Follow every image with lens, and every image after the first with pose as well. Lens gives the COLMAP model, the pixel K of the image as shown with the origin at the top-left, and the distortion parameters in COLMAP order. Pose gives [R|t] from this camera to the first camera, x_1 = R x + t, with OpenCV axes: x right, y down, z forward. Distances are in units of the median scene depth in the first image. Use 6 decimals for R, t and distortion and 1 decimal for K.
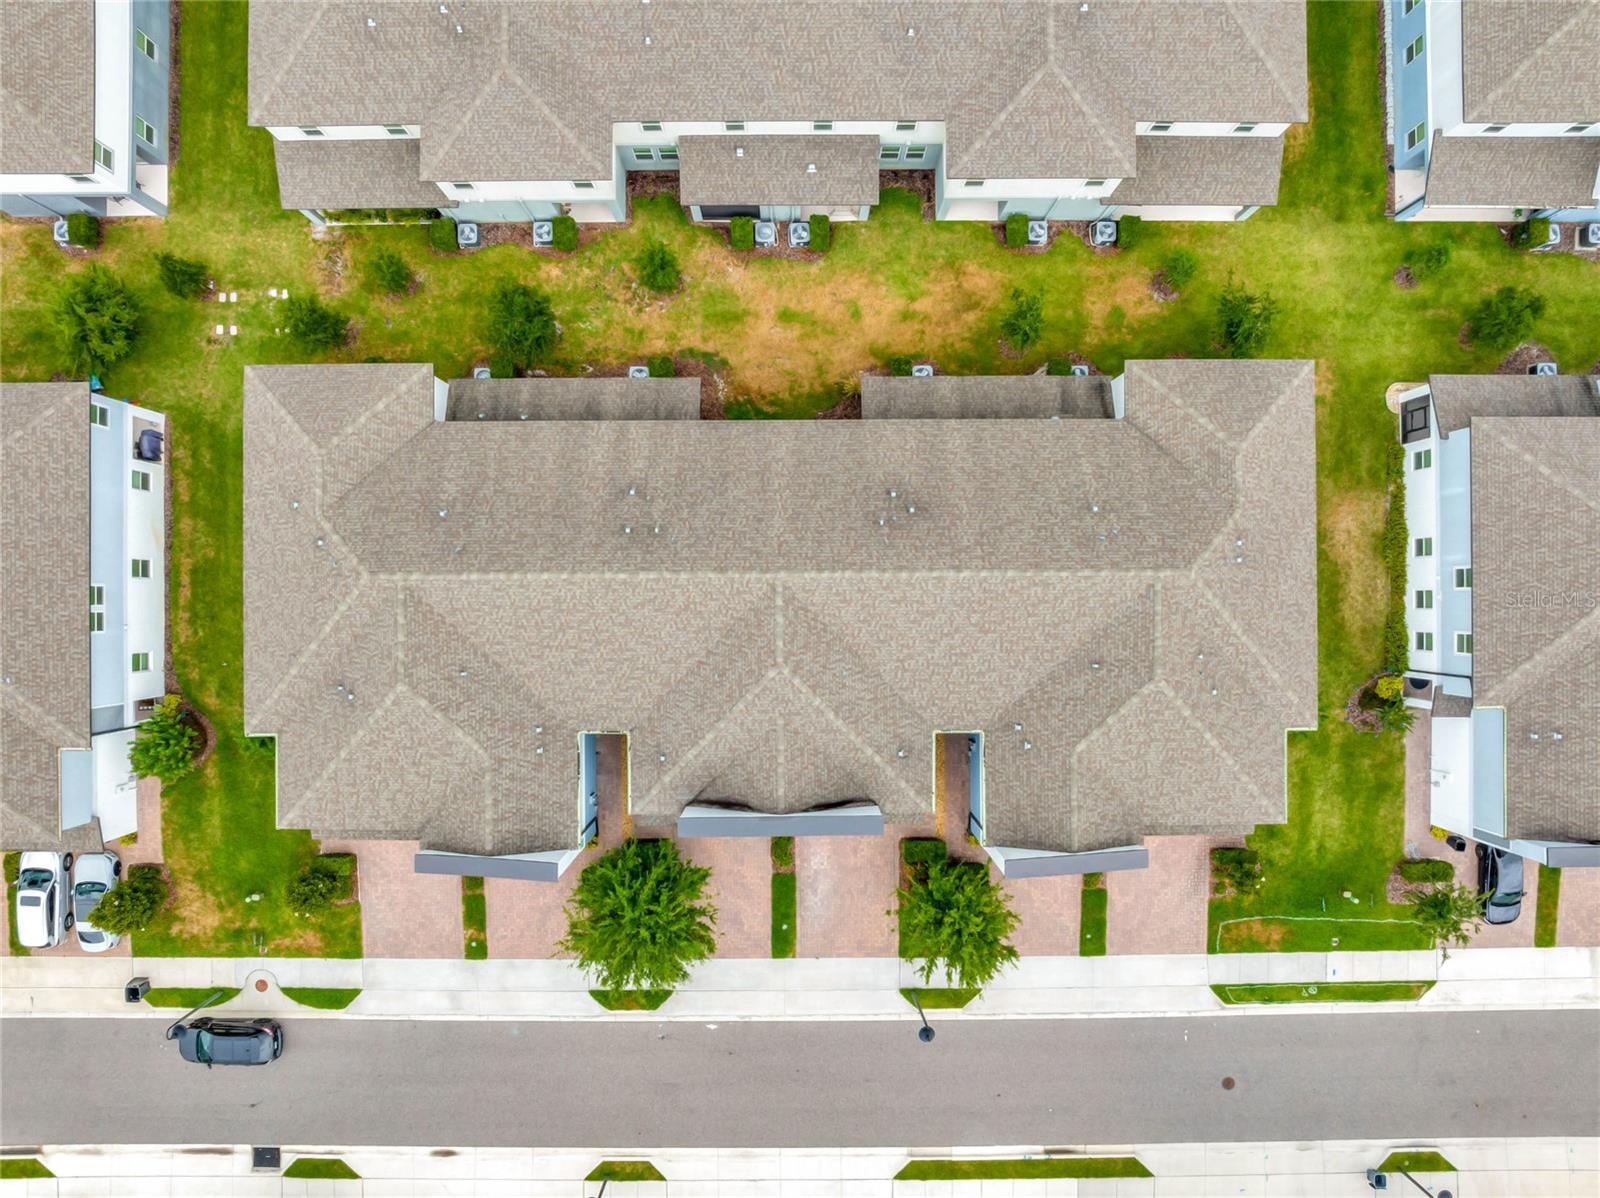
lens RADIAL K [[1112.3, 0, 791.3], [0, 1112.3, 624.2], [0, 0, 1]] dist [-0.041402, -0.002151]
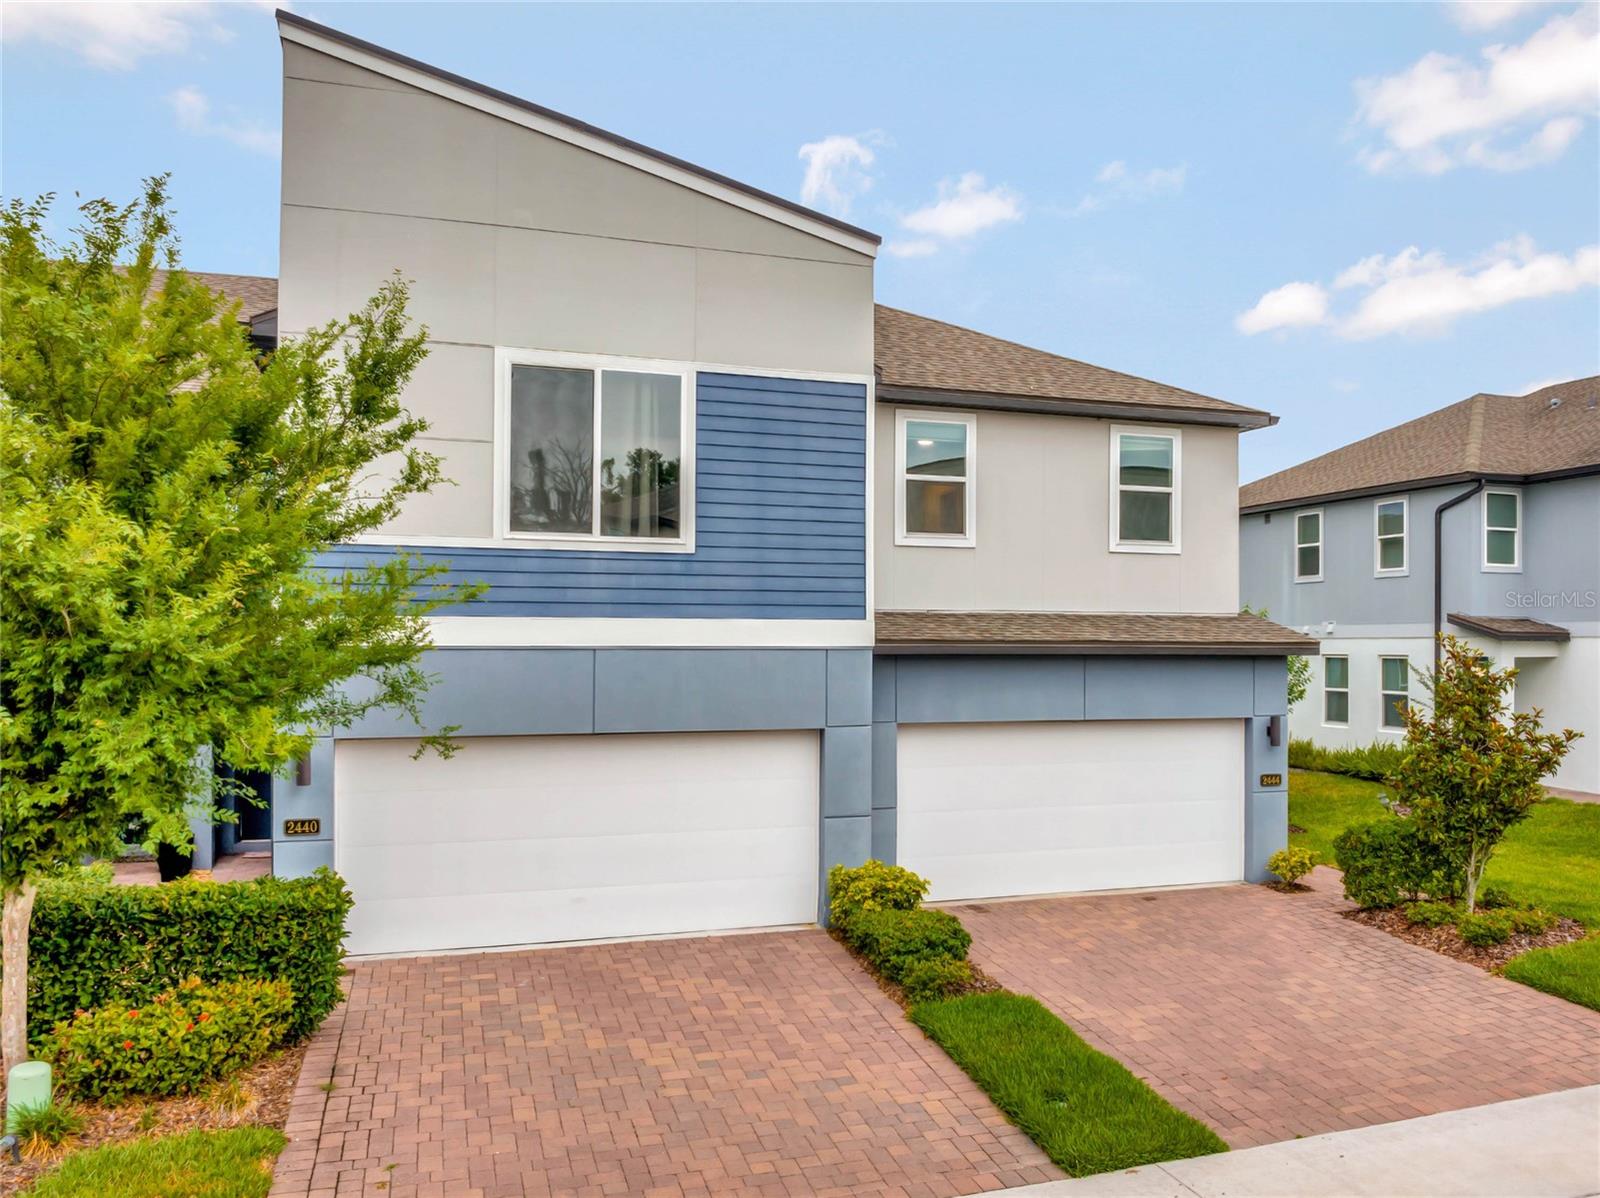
lens RADIAL K [[1373.7, 0, 962.4], [0, 1373.7, 617.0], [0, 0, 1]] dist [-0.040281, -0.002263]
pose [[0.932238, 0.016246, 0.361482, 0.186634], [0.361845, -0.045252, -0.931139, 0.458427], [0.001231, 0.998843, -0.048064, 0.941237]]
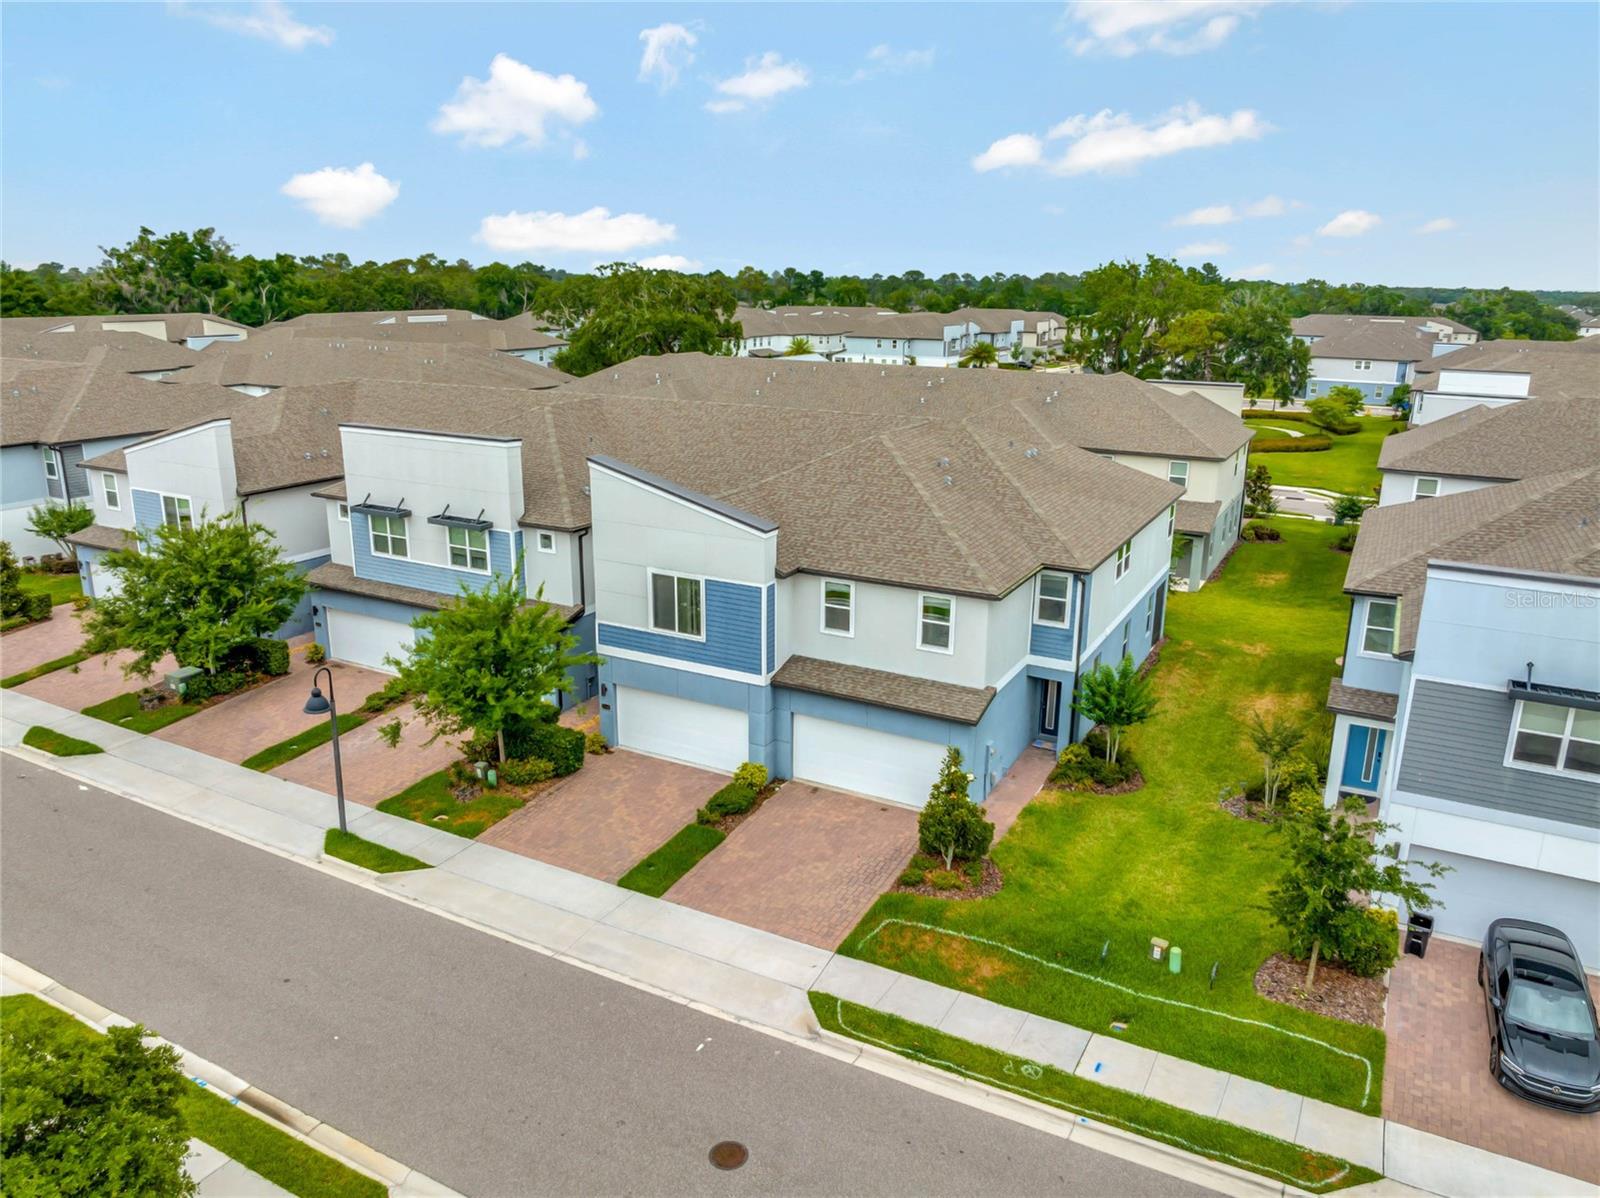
lens RADIAL K [[1166.4, 0, 759.1], [0, 1166.4, 592.3], [0, 0, 1]] dist [-0.033055, -0.001207]
pose [[0.859642, 0.145656, -0.489694, 0.571652], [-0.510369, 0.201249, -0.836076, 0.702983], [-0.023229, 0.968650, 0.247340, 0.728591]]
